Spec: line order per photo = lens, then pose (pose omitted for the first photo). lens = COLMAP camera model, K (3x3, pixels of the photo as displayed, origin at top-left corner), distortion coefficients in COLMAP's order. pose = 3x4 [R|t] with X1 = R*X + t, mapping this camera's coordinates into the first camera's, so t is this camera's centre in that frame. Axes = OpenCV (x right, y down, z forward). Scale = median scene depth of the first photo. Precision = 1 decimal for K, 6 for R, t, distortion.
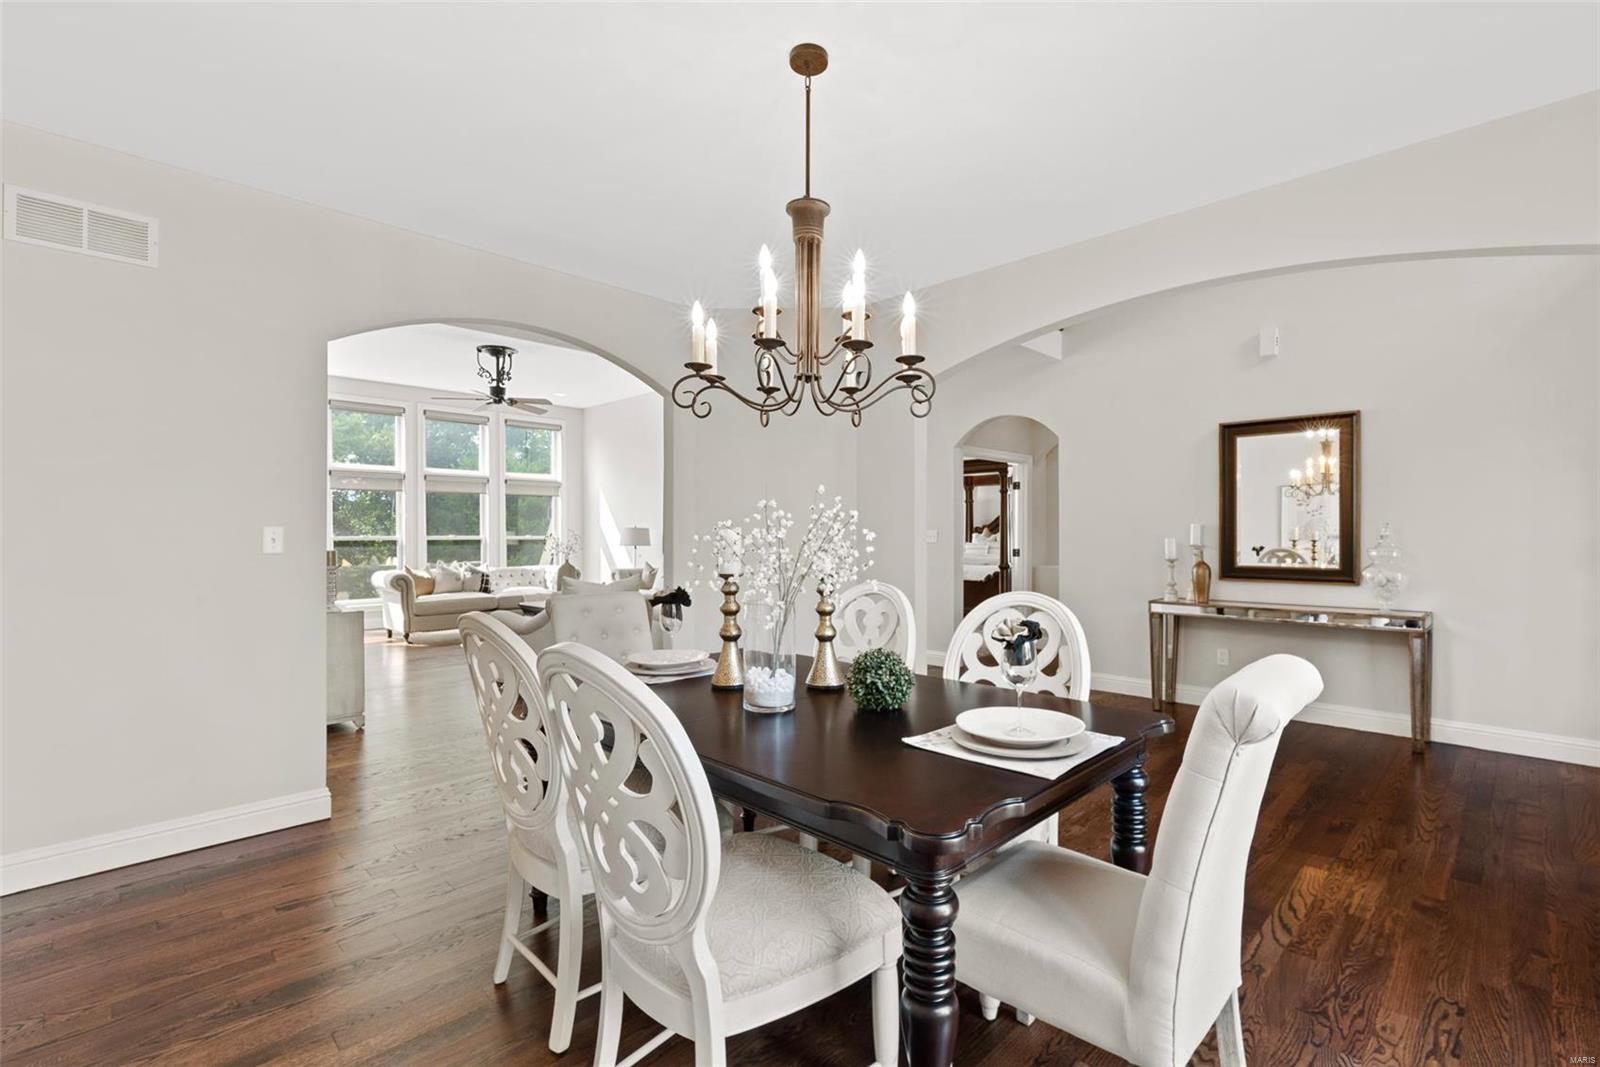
lens RADIAL K [[708.3, 0, 837.5], [0, 708.3, 533.9], [0, 0, 1]] dist [0.015237, 0.000149]
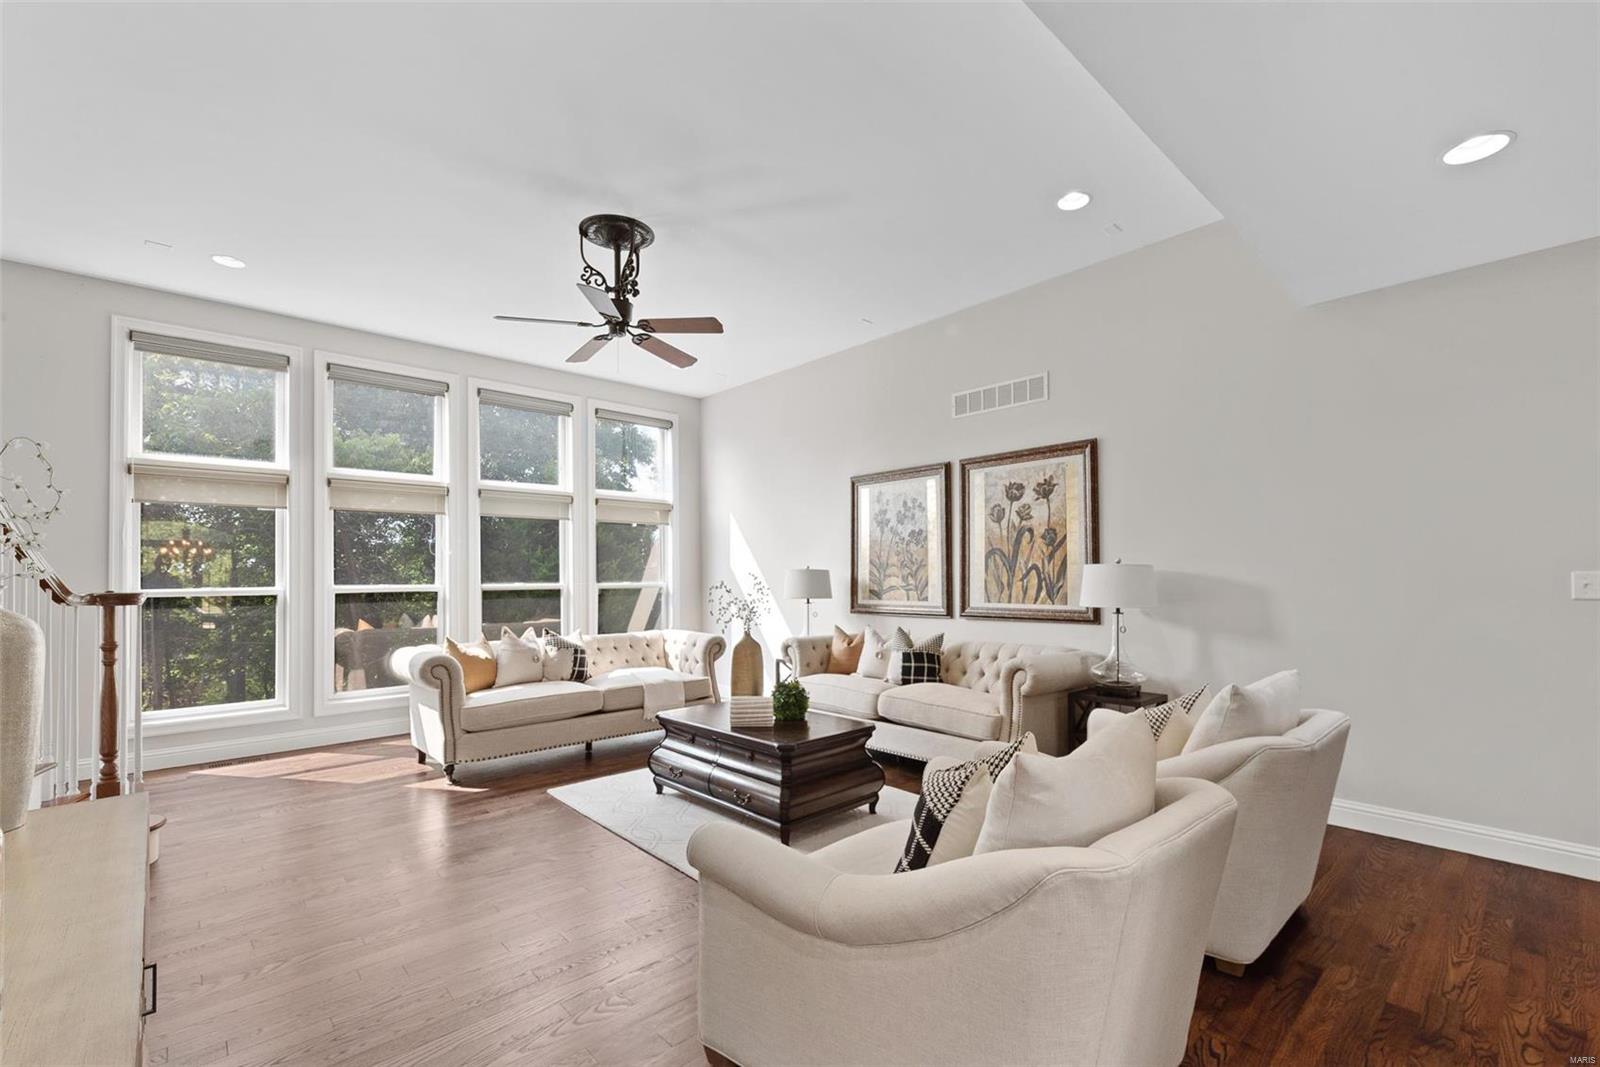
lens RADIAL K [[693.5, 0, 843.9], [0, 693.5, 566.3], [0, 0, 1]] dist [0.003272, 0.000015]
pose [[0.999397, -0.006556, -0.034109, -0.245515], [0.006094, 0.999888, -0.013644, -0.003347], [0.034195, 0.013428, 0.999325, 0.413041]]
